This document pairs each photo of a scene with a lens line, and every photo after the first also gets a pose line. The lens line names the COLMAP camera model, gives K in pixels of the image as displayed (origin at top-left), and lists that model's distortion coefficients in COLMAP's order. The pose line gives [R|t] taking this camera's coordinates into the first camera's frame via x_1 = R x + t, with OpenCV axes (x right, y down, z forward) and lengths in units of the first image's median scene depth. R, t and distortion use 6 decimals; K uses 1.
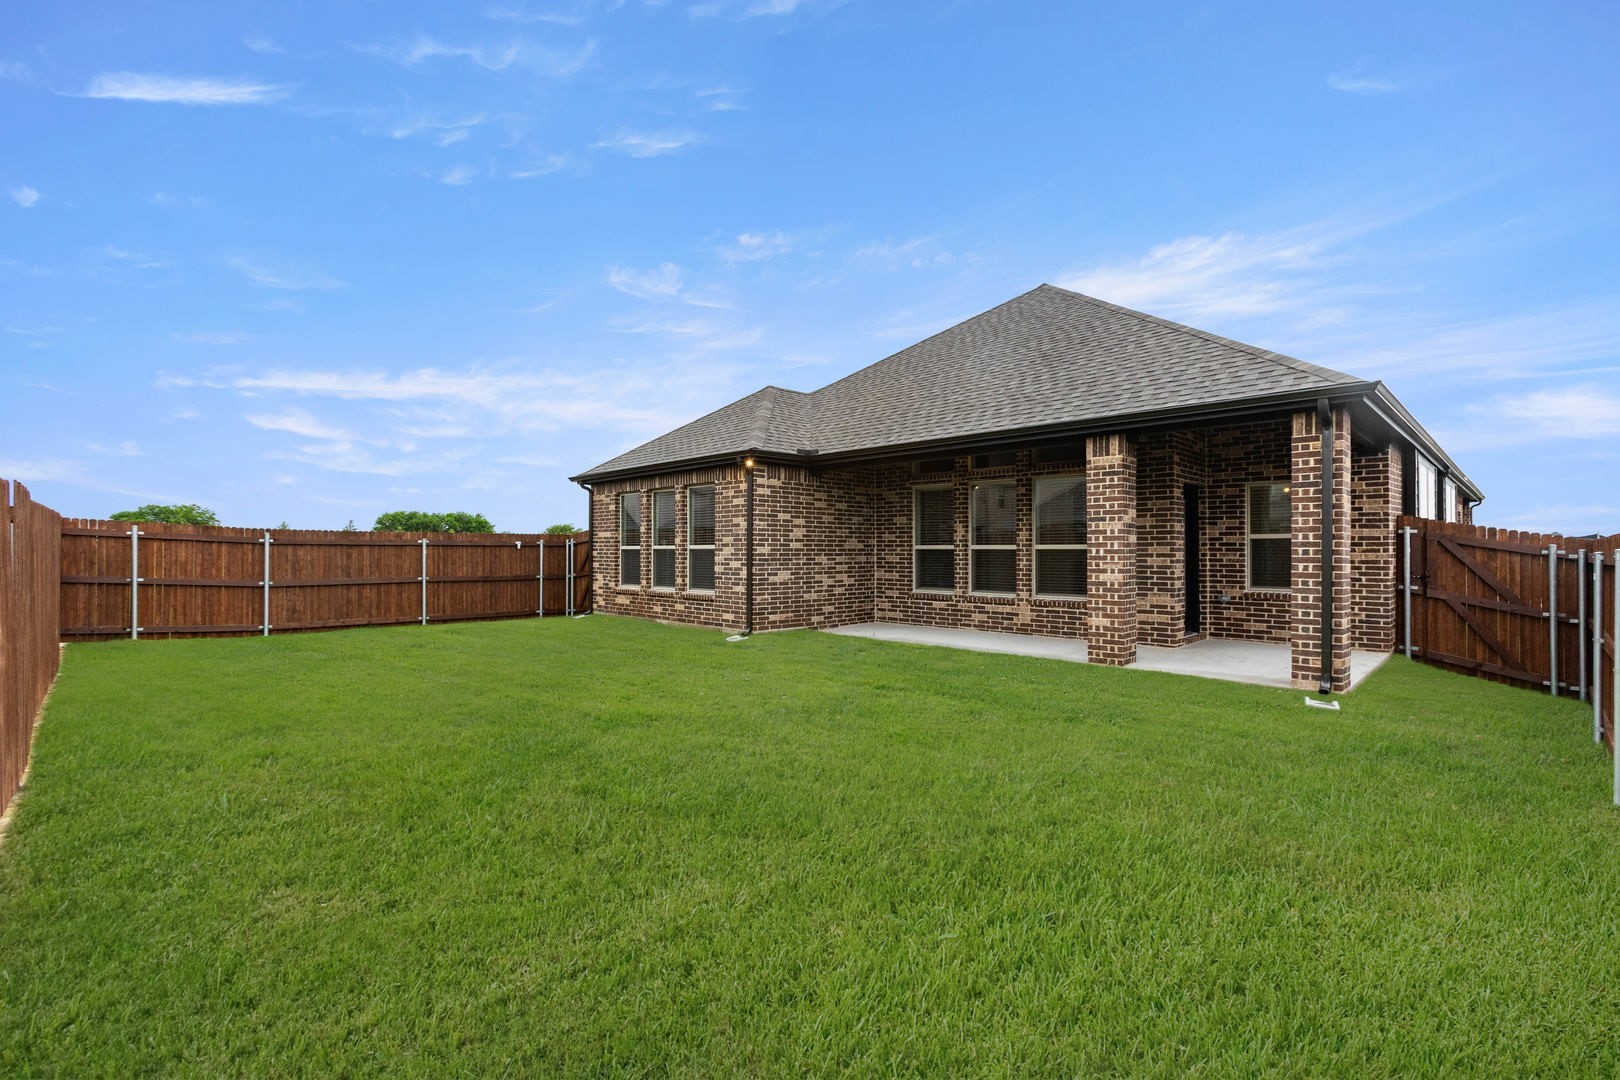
lens RADIAL K [[718.4, 0, 808.2], [0, 718.4, 543.9], [0, 0, 1]] dist [-0.009353, 0.006530]
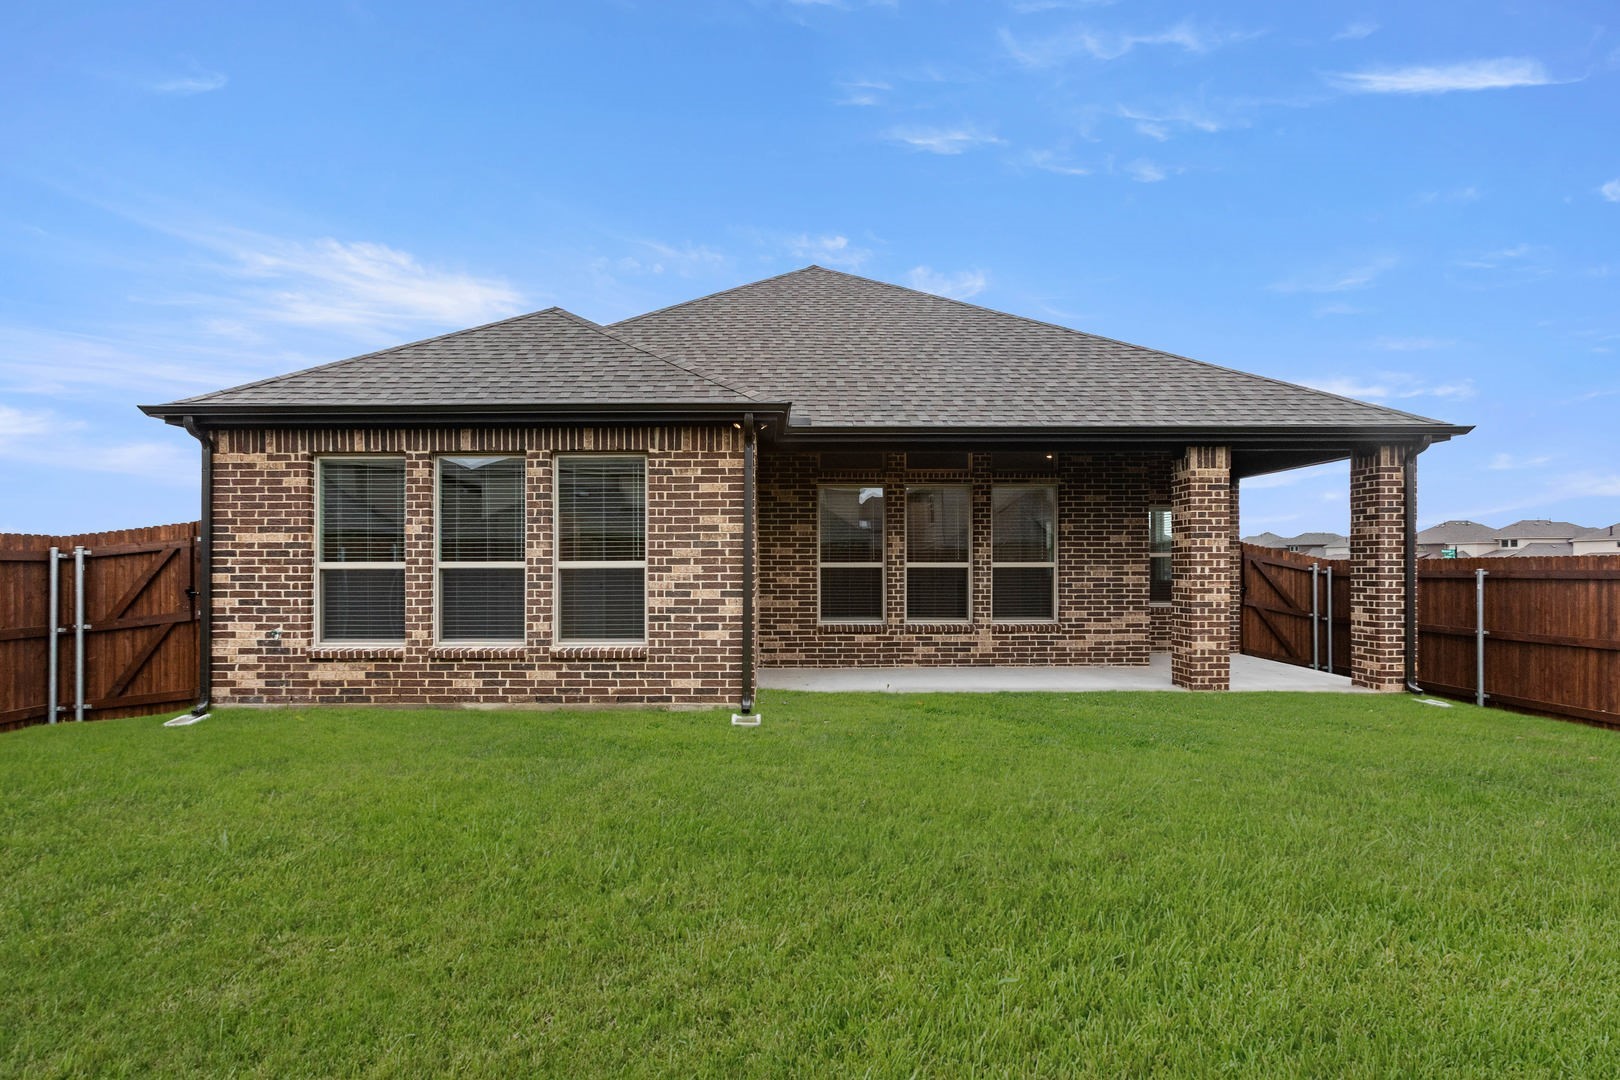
lens RADIAL K [[764.7, 0, 756.9], [0, 764.7, 562.9], [0, 0, 1]] dist [-0.003953, 0.000278]
pose [[0.702038, 0.002483, 0.712135, -0.532514], [-0.004096, 0.999991, 0.000551, 0.002373], [-0.712128, -0.003304, 0.702042, 0.538127]]
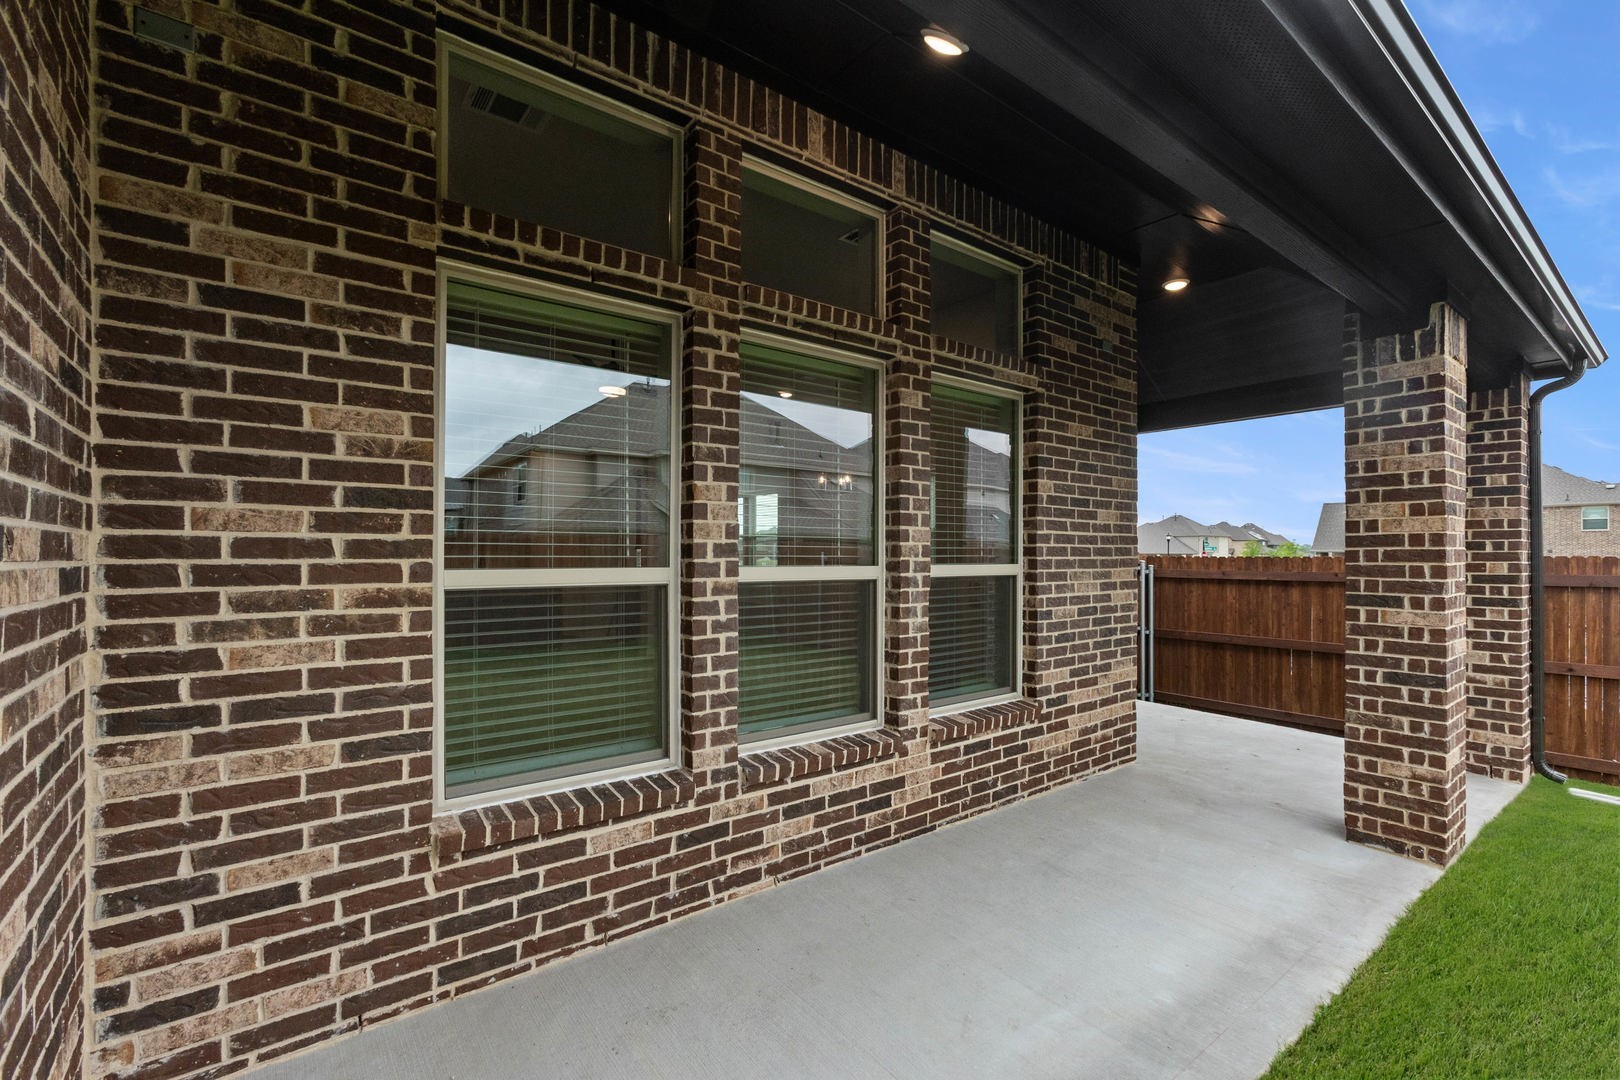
lens RADIAL K [[718.4, 0, 815.2], [0, 718.4, 550.5], [0, 0, 1]] dist [-0.009353, 0.006530]
pose [[0.110800, 0.004167, 0.993834, -0.033684], [-0.010228, 0.999943, -0.003052, -0.004224], [-0.993790, -0.009827, 0.110837, 0.988431]]
